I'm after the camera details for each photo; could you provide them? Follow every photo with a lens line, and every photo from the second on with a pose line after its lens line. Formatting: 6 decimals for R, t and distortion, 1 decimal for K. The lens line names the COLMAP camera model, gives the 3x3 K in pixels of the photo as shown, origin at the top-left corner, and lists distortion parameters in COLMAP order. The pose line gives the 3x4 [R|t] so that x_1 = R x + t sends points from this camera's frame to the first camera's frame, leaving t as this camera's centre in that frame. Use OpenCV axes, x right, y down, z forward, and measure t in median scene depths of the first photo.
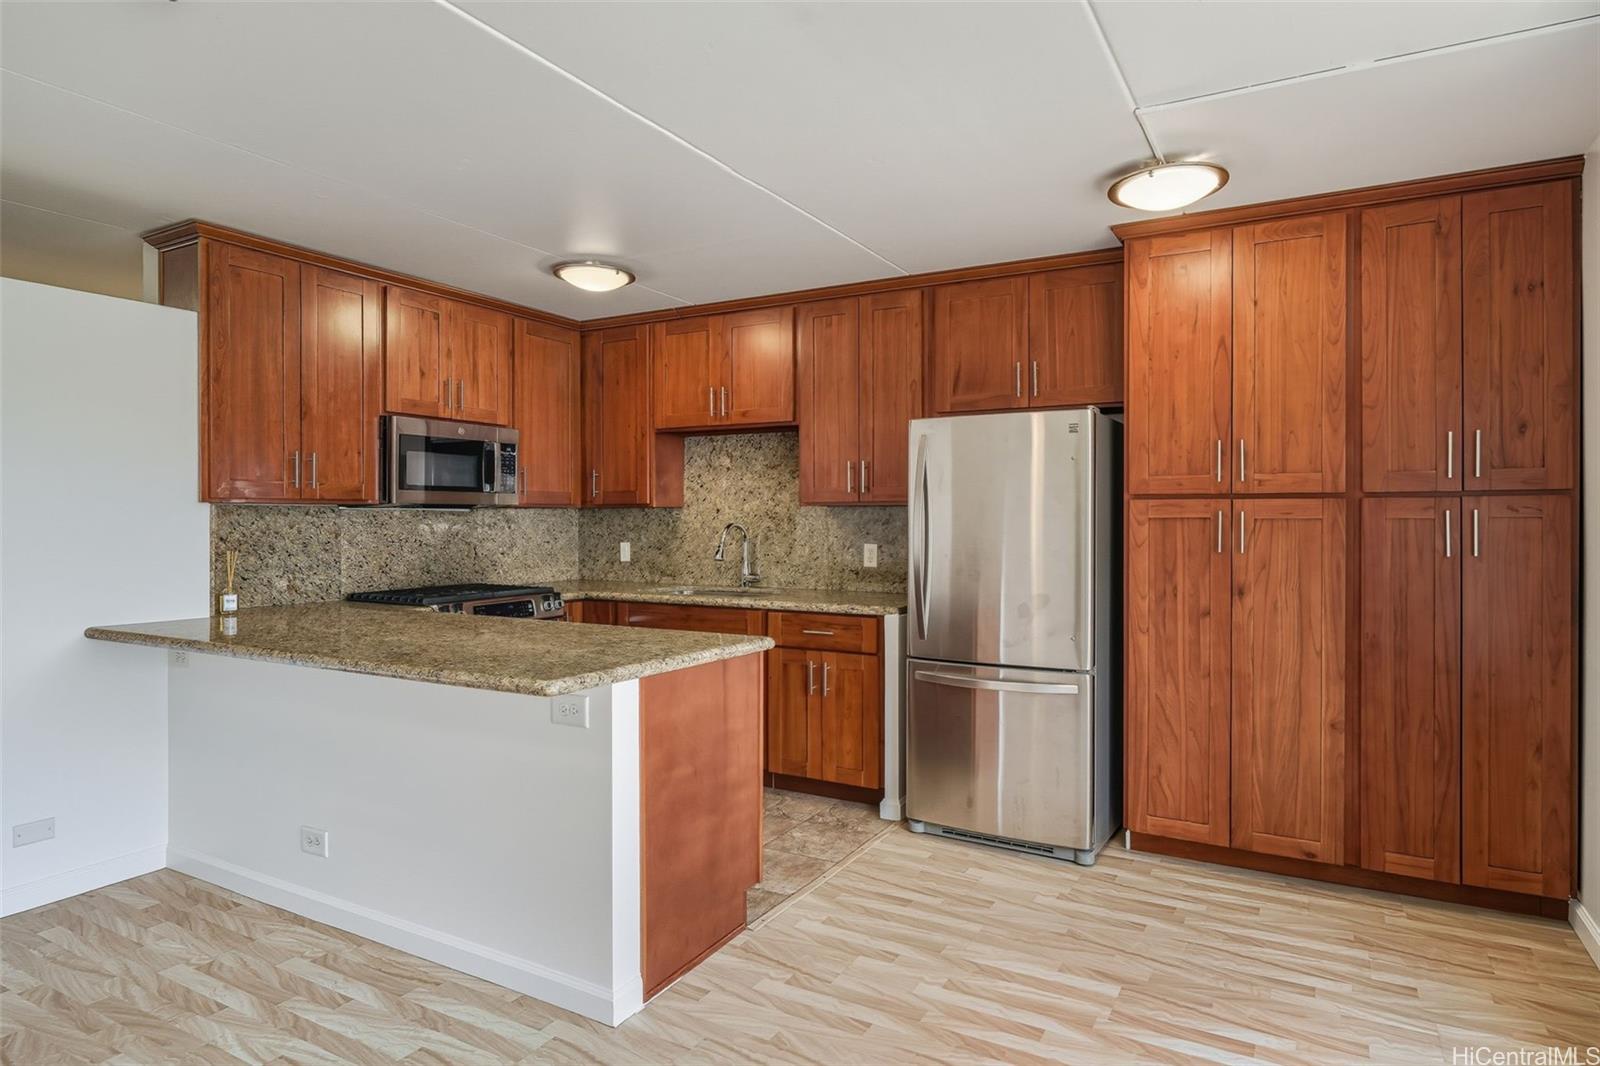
lens RADIAL K [[919.4, 0, 800.0], [0, 919.4, 533.0], [0, 0, 1]] dist [0.001188, 0.000752]
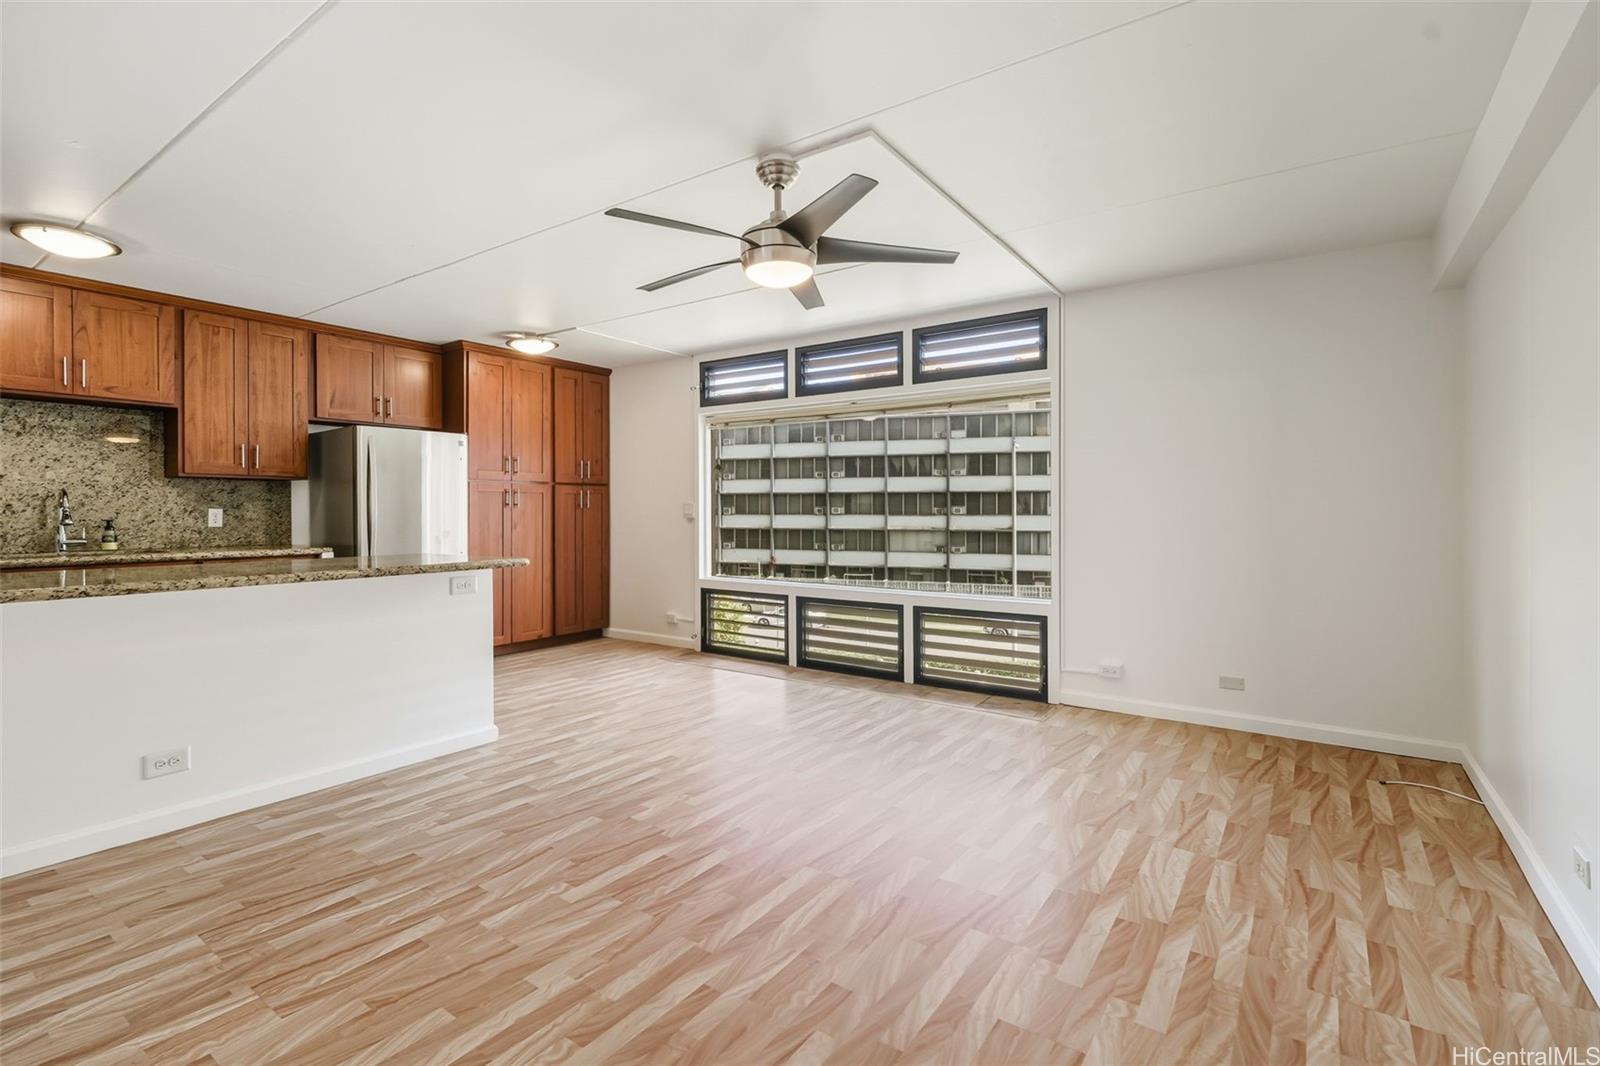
lens RADIAL K [[737.5, 0, 799.1], [0, 737.5, 525.3], [0, 0, 1]] dist [-0.000017, 0.000006]
pose [[0.104699, -0.019296, 0.994317, -0.954055], [0.017849, 0.999687, 0.017520, 0.035069], [-0.994344, 0.015913, 0.105010, 0.106886]]
